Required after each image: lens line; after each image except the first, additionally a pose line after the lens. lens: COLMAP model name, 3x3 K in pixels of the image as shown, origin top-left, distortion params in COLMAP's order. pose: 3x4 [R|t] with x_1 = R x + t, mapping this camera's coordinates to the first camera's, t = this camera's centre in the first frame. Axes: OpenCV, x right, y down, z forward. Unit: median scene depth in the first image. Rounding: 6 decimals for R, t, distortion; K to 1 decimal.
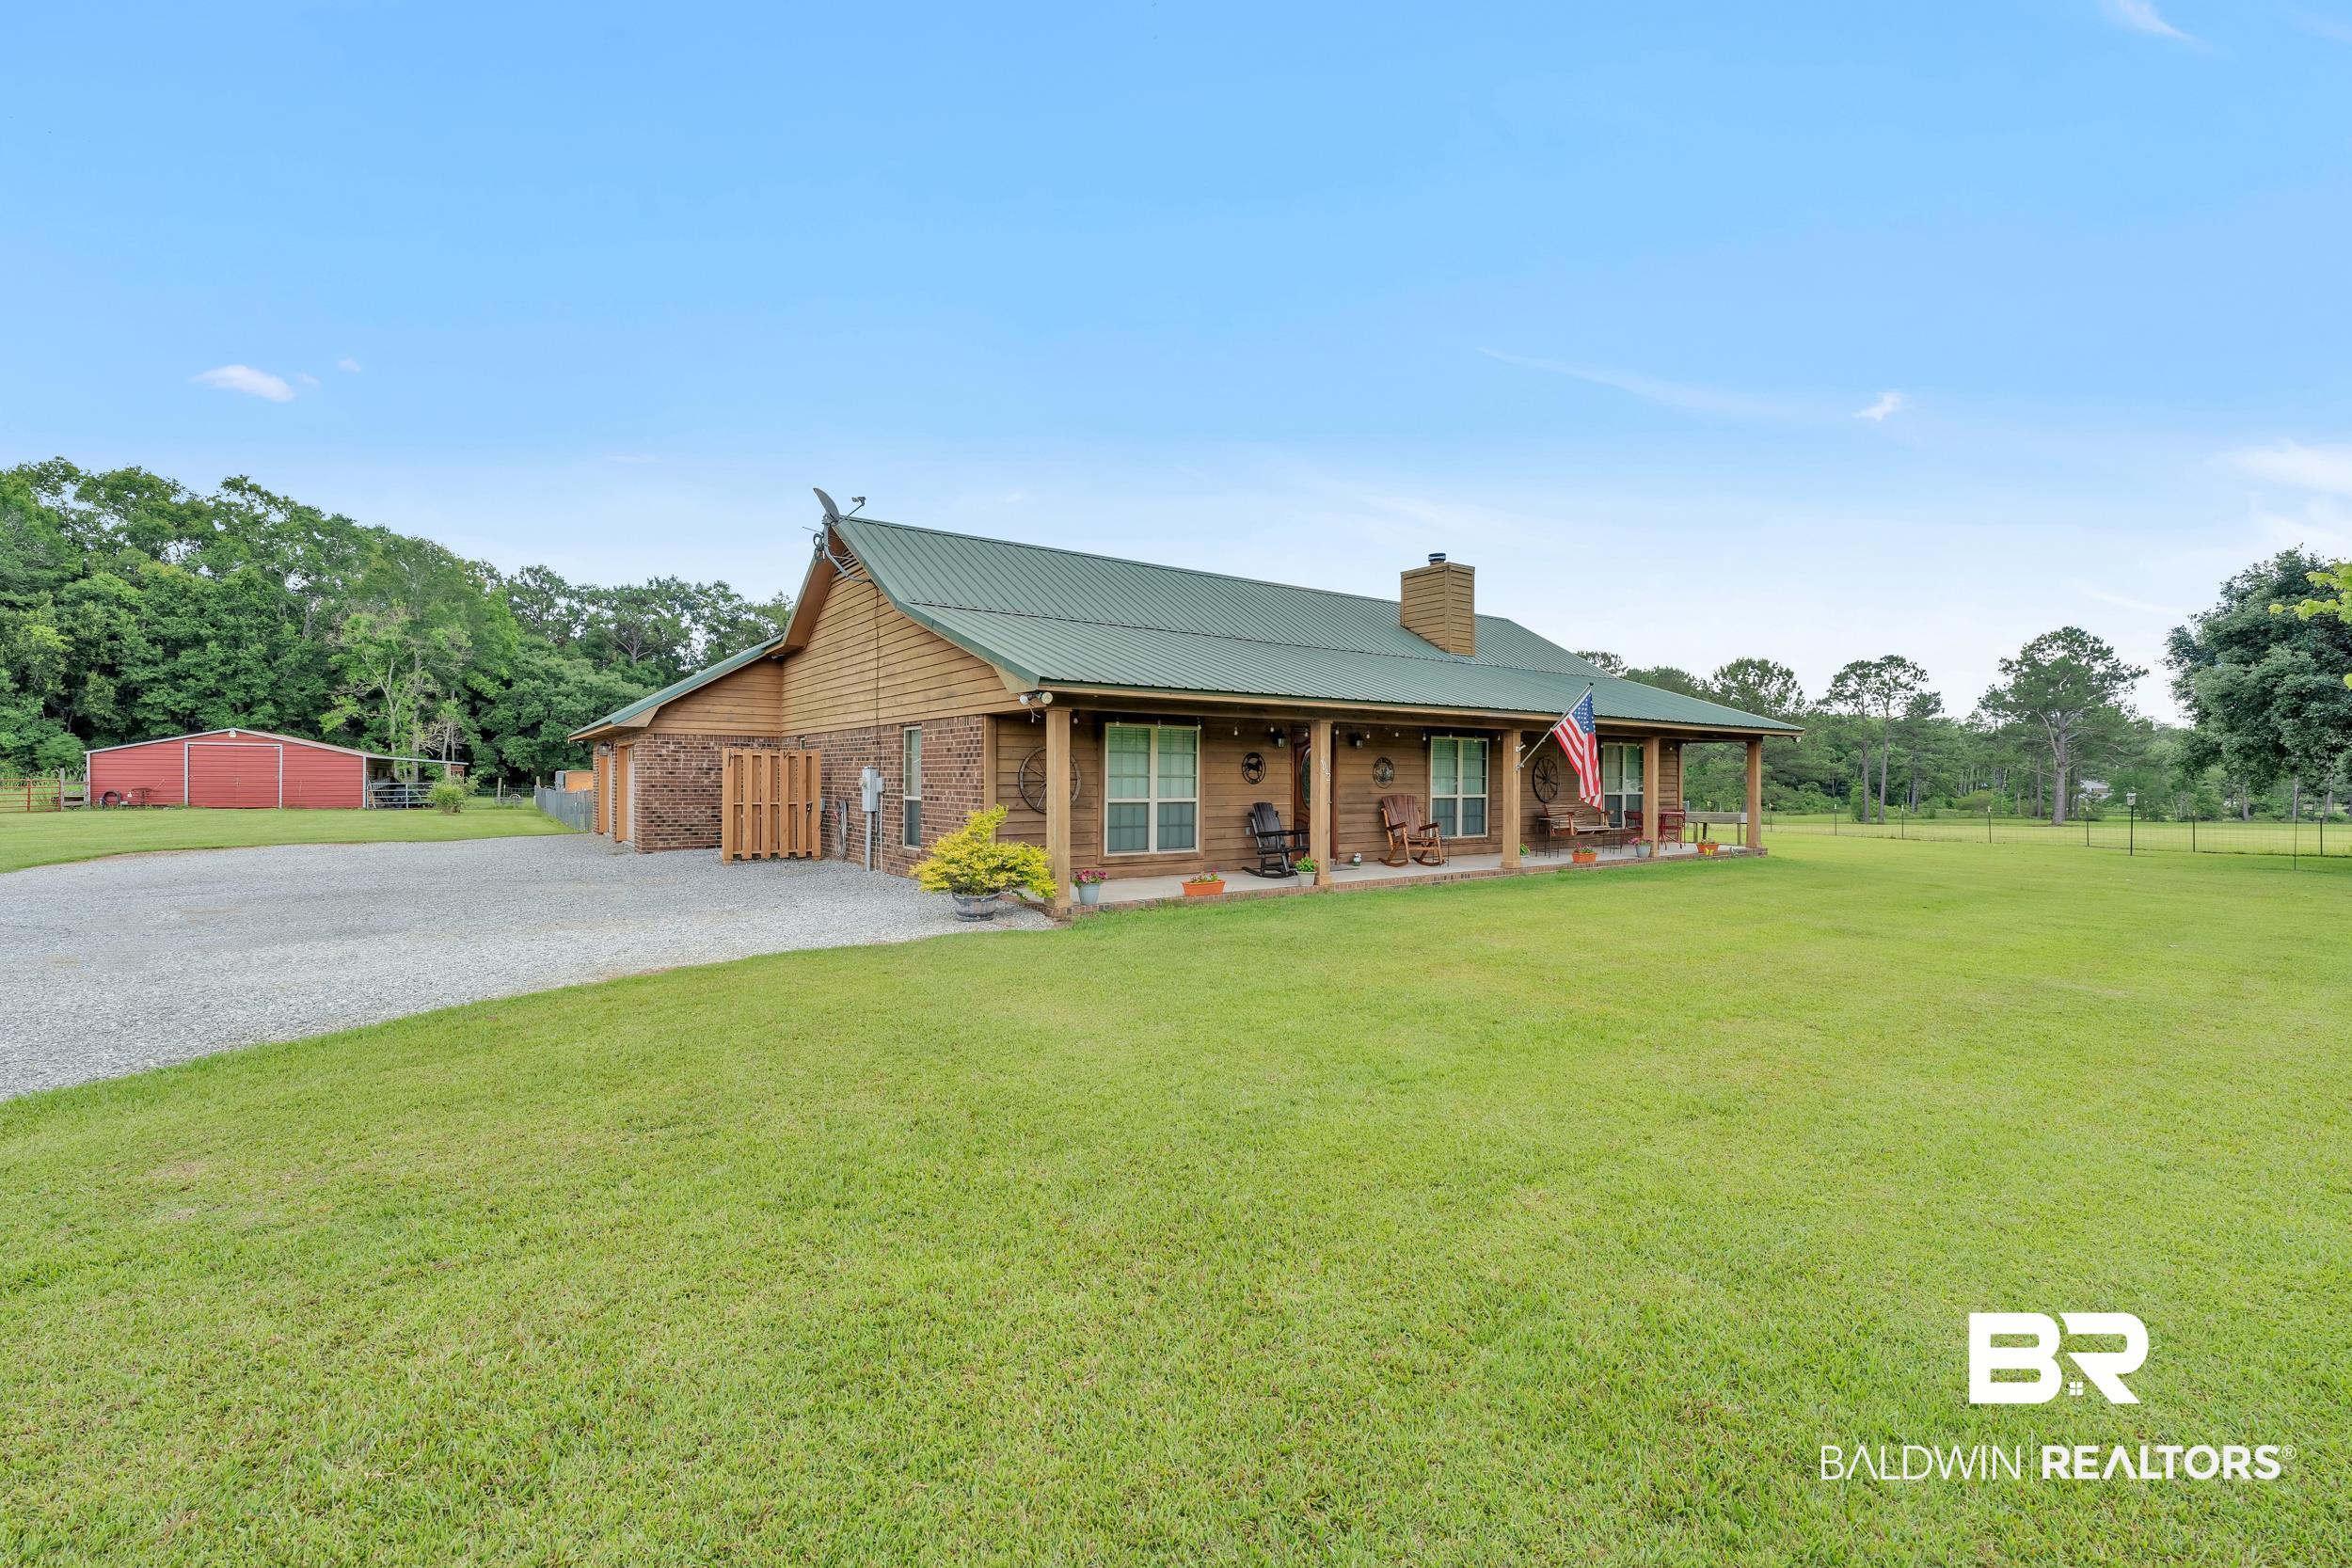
lens RADIAL K [[951.0, 0, 1172.4], [0, 951.0, 767.2], [0, 0, 1]] dist [0.001095, -0.000742]
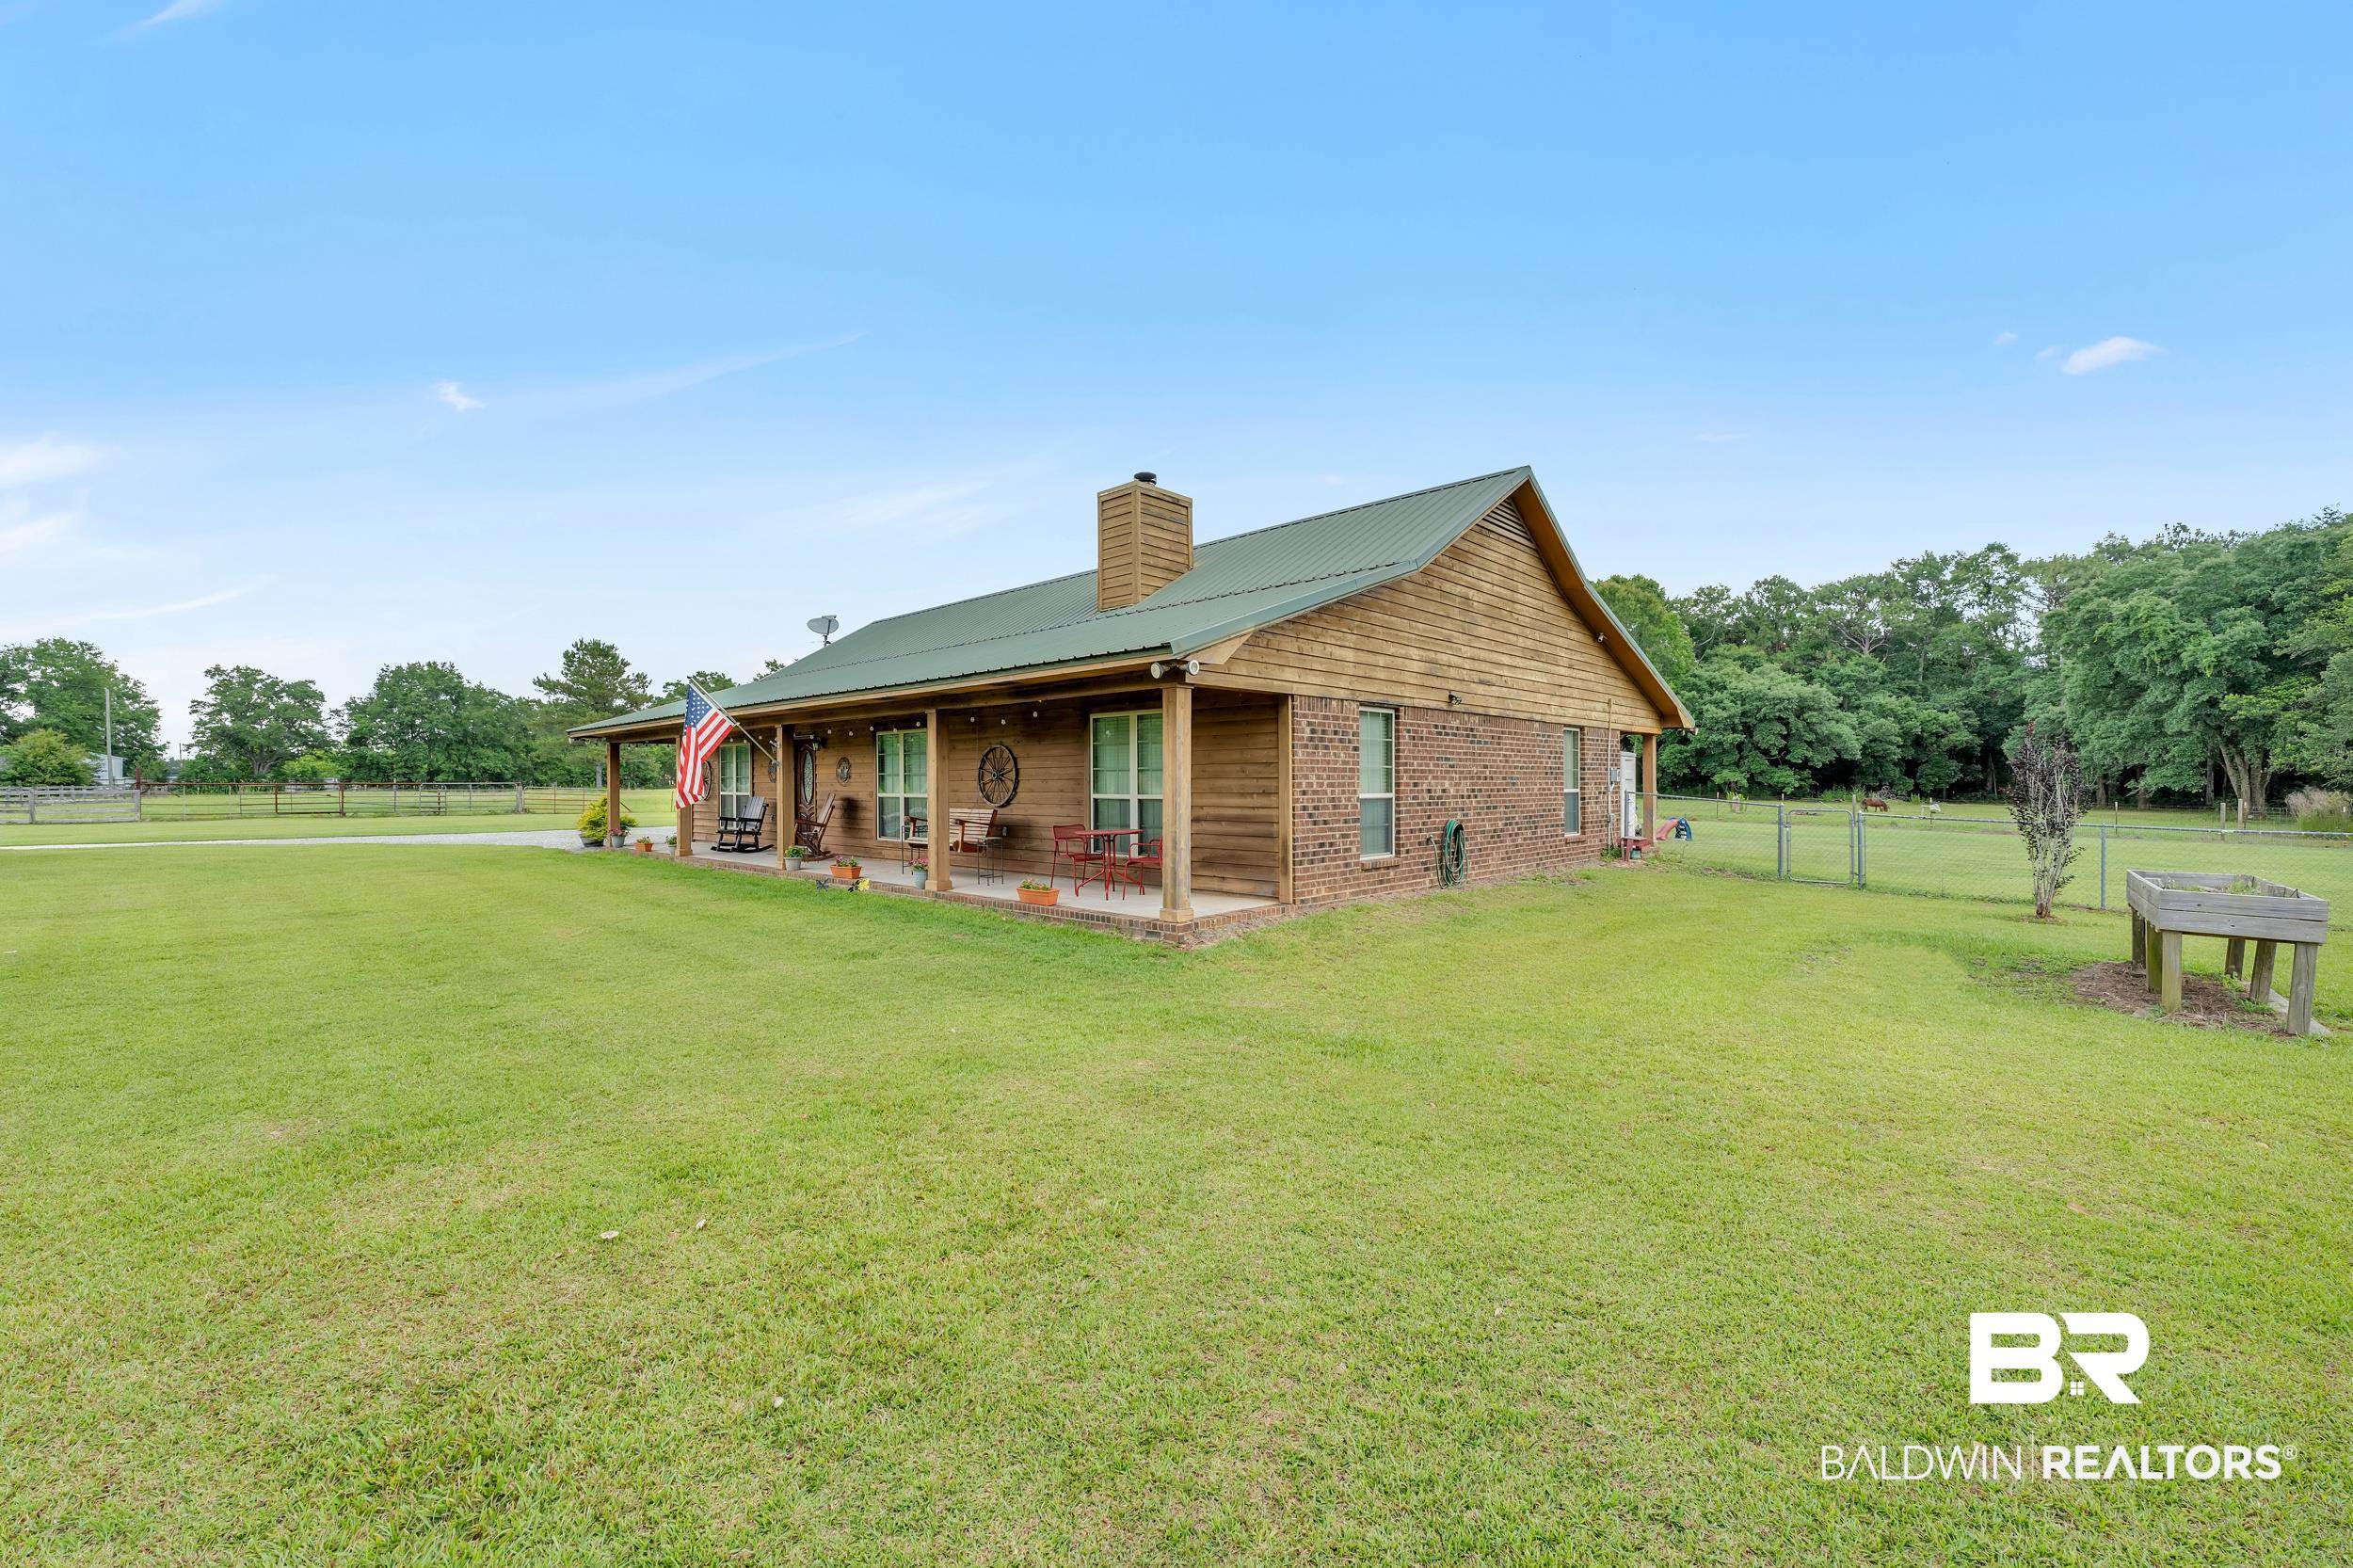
lens RADIAL K [[951.5, 0, 1194.2], [0, 951.5, 769.2], [0, 0, 1]] dist [0.001095, -0.000742]
pose [[0.223121, -0.020507, -0.974575, 0.861391], [0.015025, 0.999732, -0.017596, 0.018486], [0.974675, -0.010717, 0.223369, 0.756323]]
